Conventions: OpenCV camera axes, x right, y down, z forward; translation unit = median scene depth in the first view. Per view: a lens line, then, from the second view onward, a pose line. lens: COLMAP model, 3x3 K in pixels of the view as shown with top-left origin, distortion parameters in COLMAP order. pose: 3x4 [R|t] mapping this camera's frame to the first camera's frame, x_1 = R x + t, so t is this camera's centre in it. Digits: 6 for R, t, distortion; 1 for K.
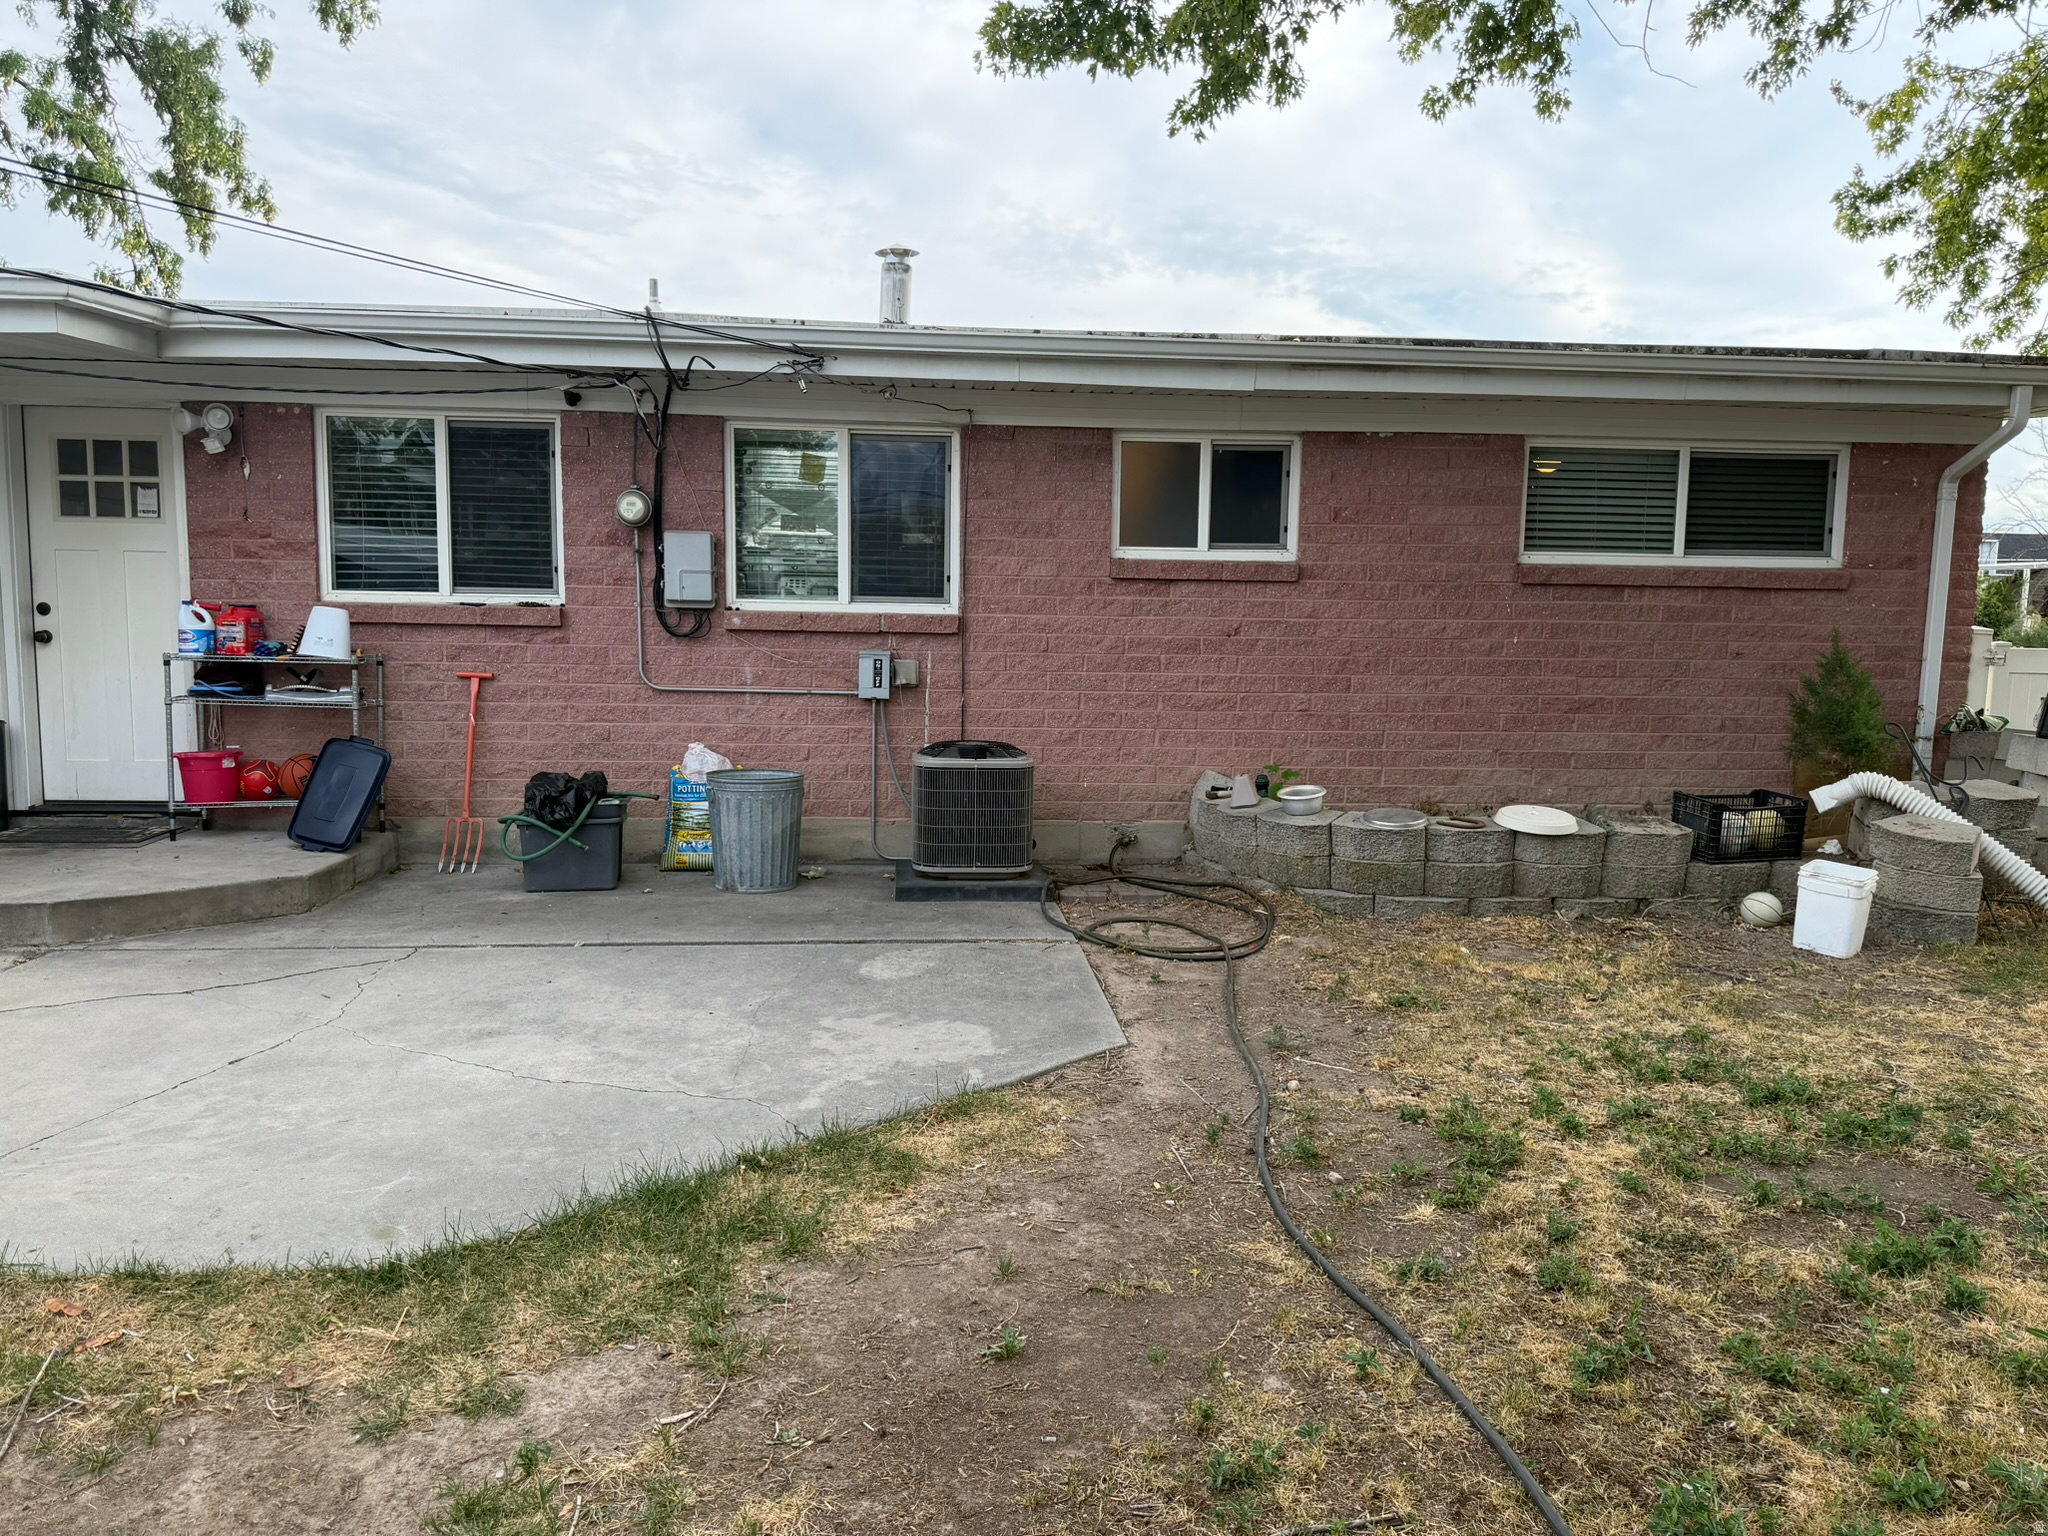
lens RADIAL K [[1422.2, 0, 1024.0], [0, 1422.2, 768.0], [0, 0, 1]] dist [0.097748, -0.181524]
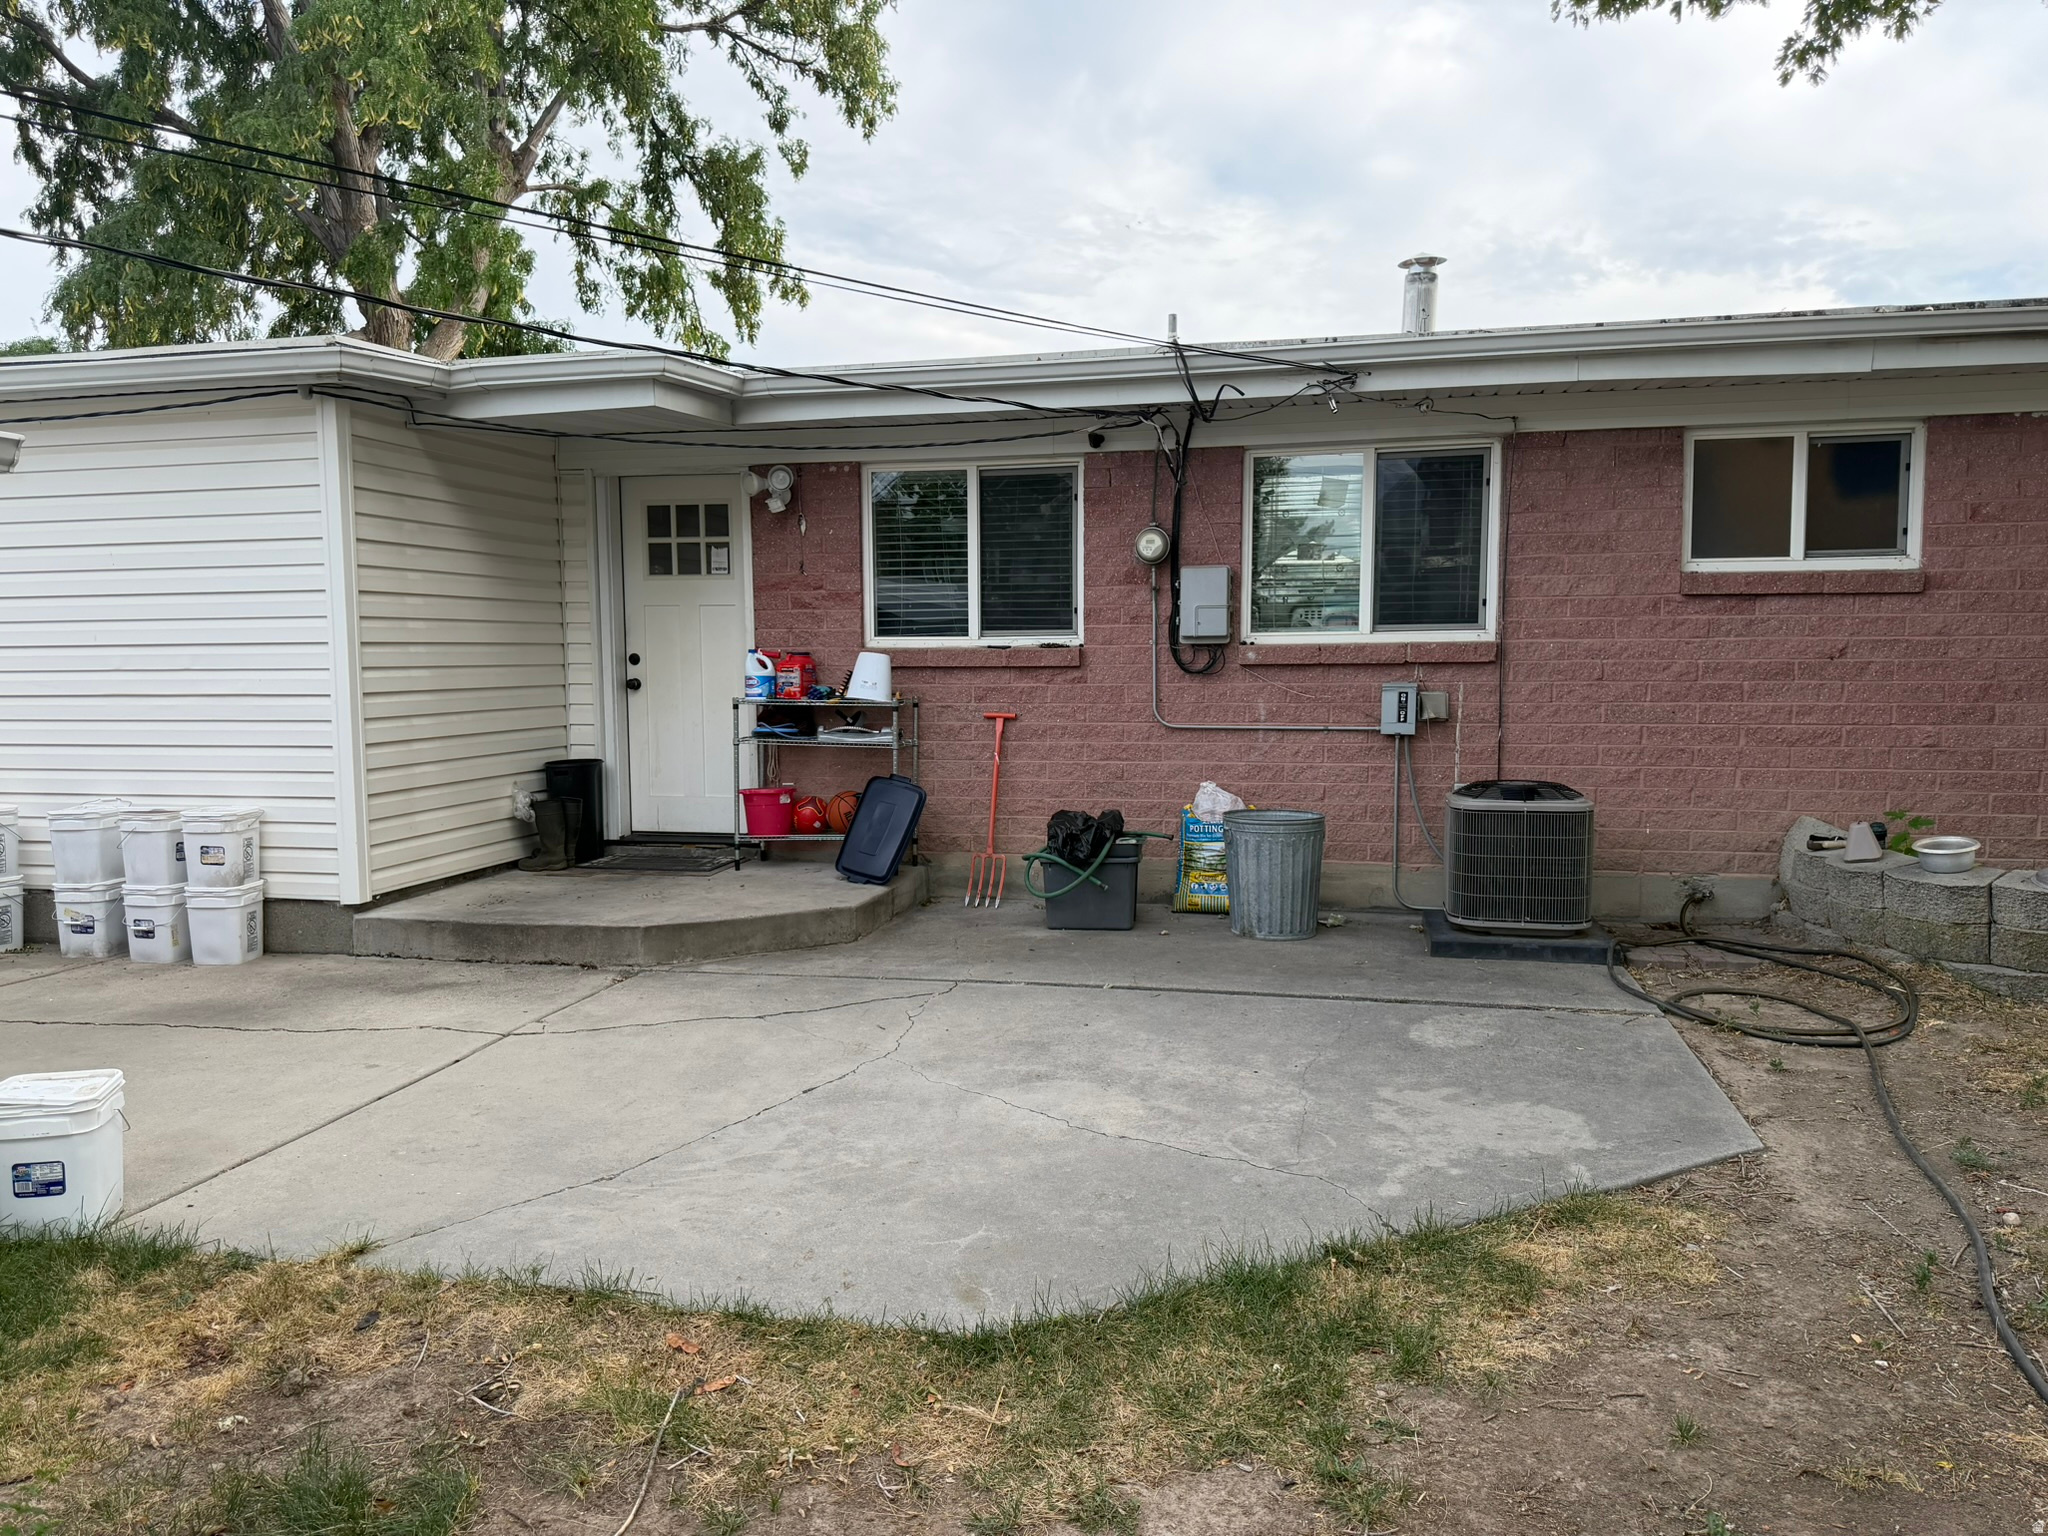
lens RADIAL K [[1422.2, 0, 1024.0], [0, 1422.2, 768.0], [0, 0, 1]] dist [0.097748, -0.181524]
pose [[0.951066, 0.001093, -0.308985, -0.053266], [-0.008492, 0.999708, -0.022603, -0.004188], [0.308871, 0.024121, 0.950798, 0.039784]]
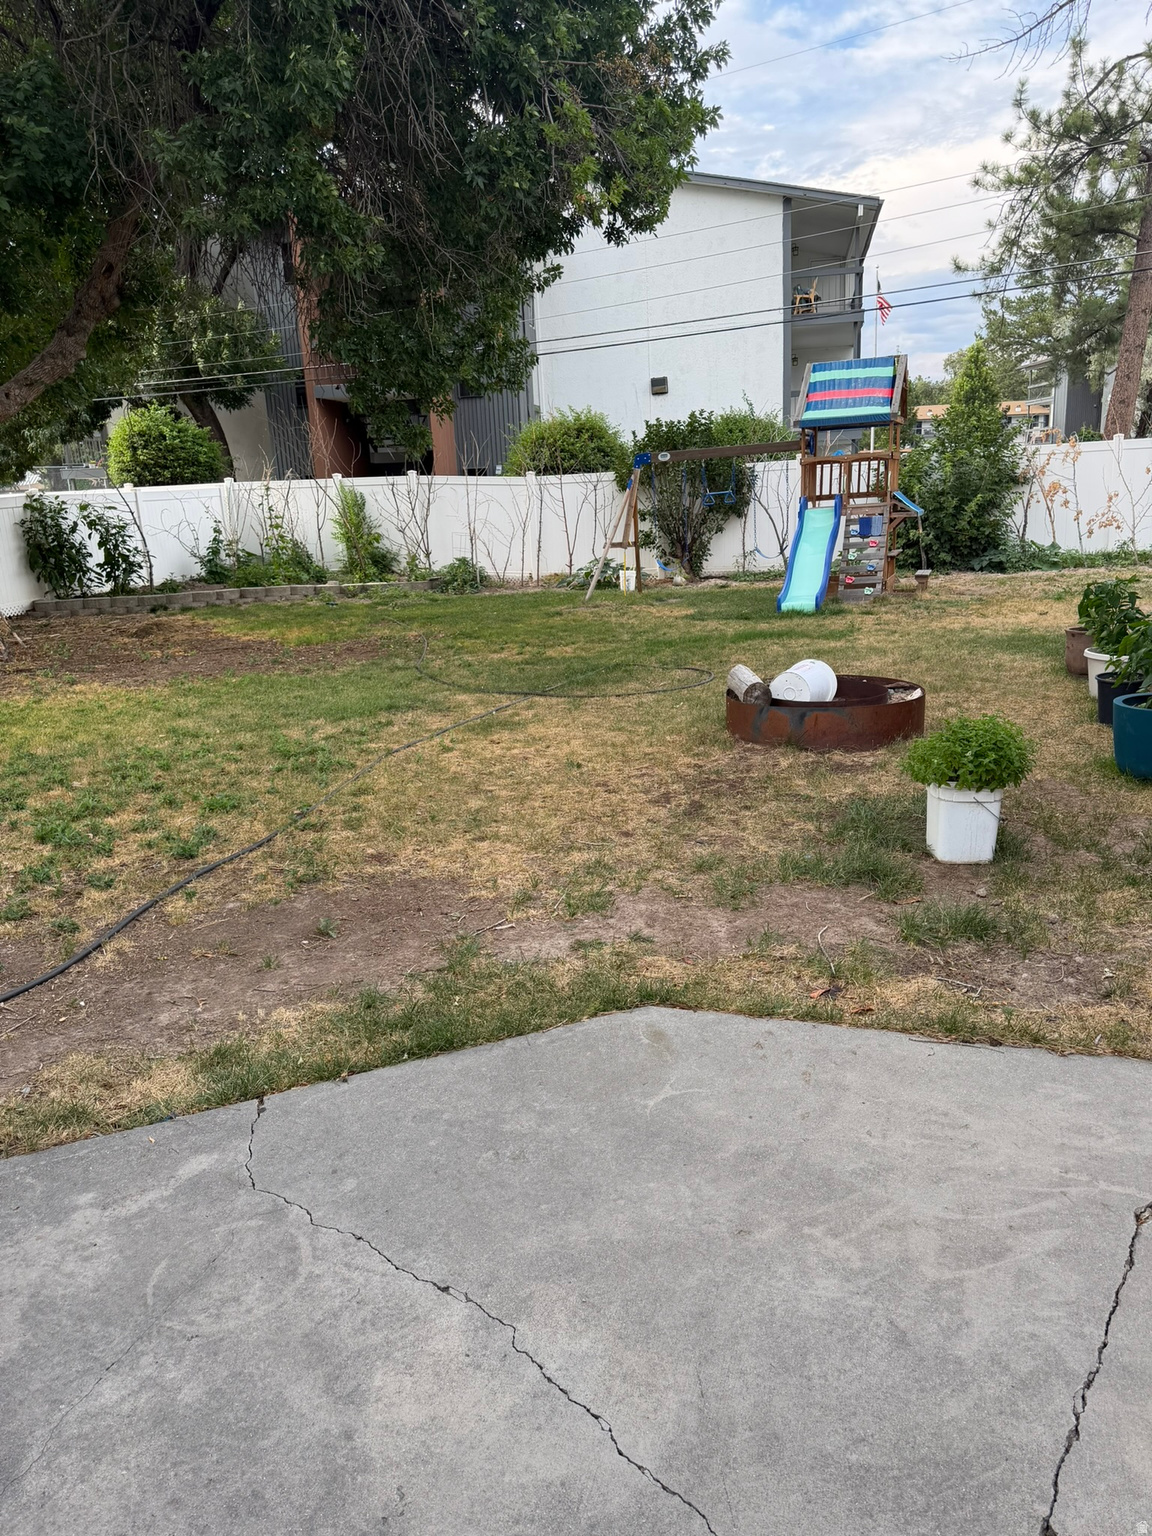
lens RADIAL K [[1066.7, 0, 576.0], [0, 1066.7, 768.0], [0, 0, 1]] dist [0.097748, -0.181524]
pose [[-0.919979, -0.076745, 0.384380, -0.336820], [0.070767, 0.932009, 0.355459, -0.104973], [-0.385526, 0.354216, -0.851998, 0.812965]]
